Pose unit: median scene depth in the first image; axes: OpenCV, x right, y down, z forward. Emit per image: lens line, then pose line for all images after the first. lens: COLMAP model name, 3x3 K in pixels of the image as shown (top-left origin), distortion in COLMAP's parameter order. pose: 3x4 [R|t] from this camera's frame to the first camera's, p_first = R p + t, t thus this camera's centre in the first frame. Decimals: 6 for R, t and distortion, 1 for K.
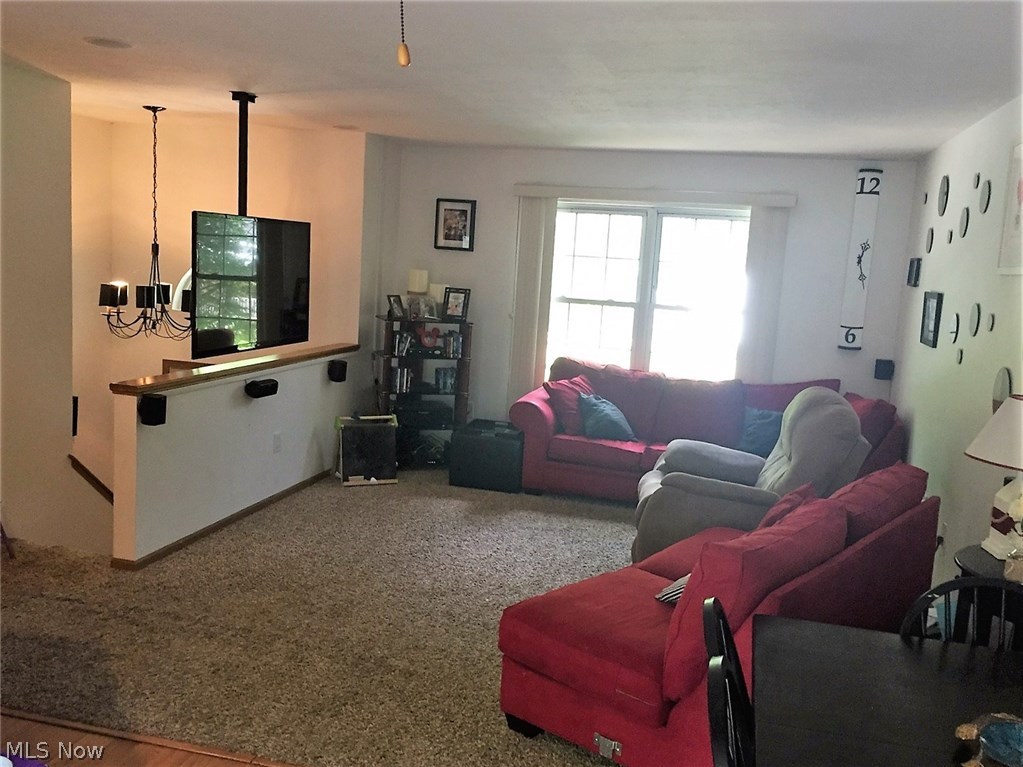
lens RADIAL K [[924.5, 0, 512.3], [0, 924.5, 381.8], [0, 0, 1]] dist [0.033810, -0.033650]
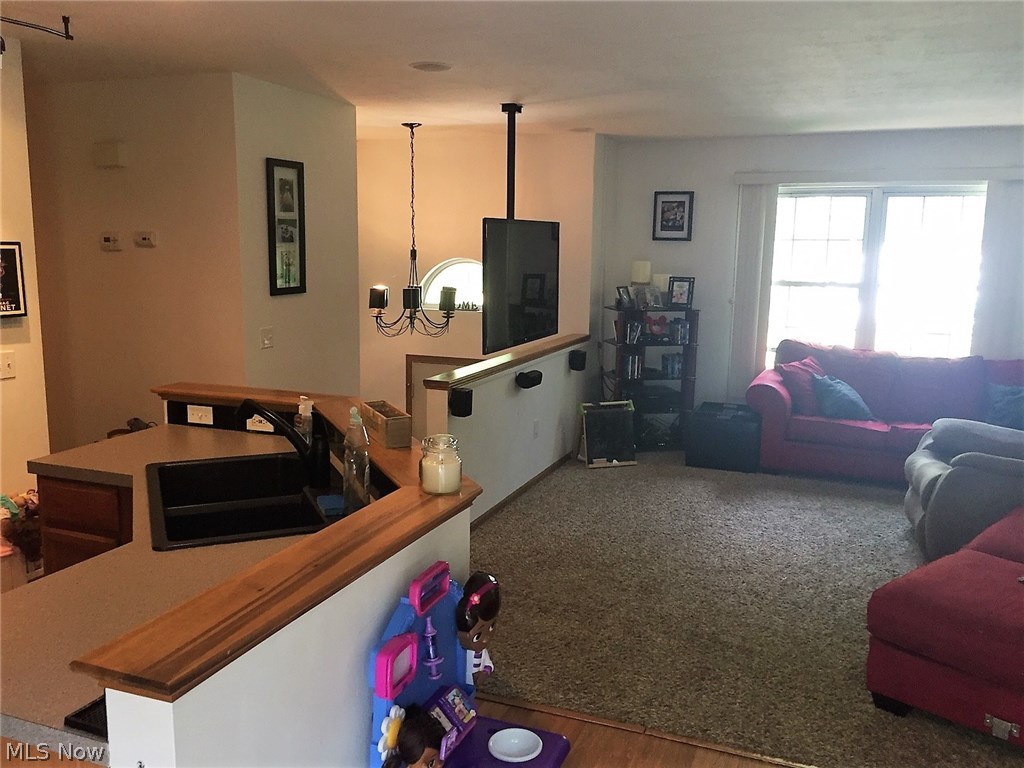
lens RADIAL K [[869.9, 0, 510.8], [0, 869.9, 384.3], [0, 0, 1]] dist [0.033468, -0.058615]
pose [[0.989127, -0.027653, -0.144444, -0.123969], [0.030923, 0.999313, 0.020439, -0.007237], [0.143779, -0.024683, 0.989302, -0.002148]]
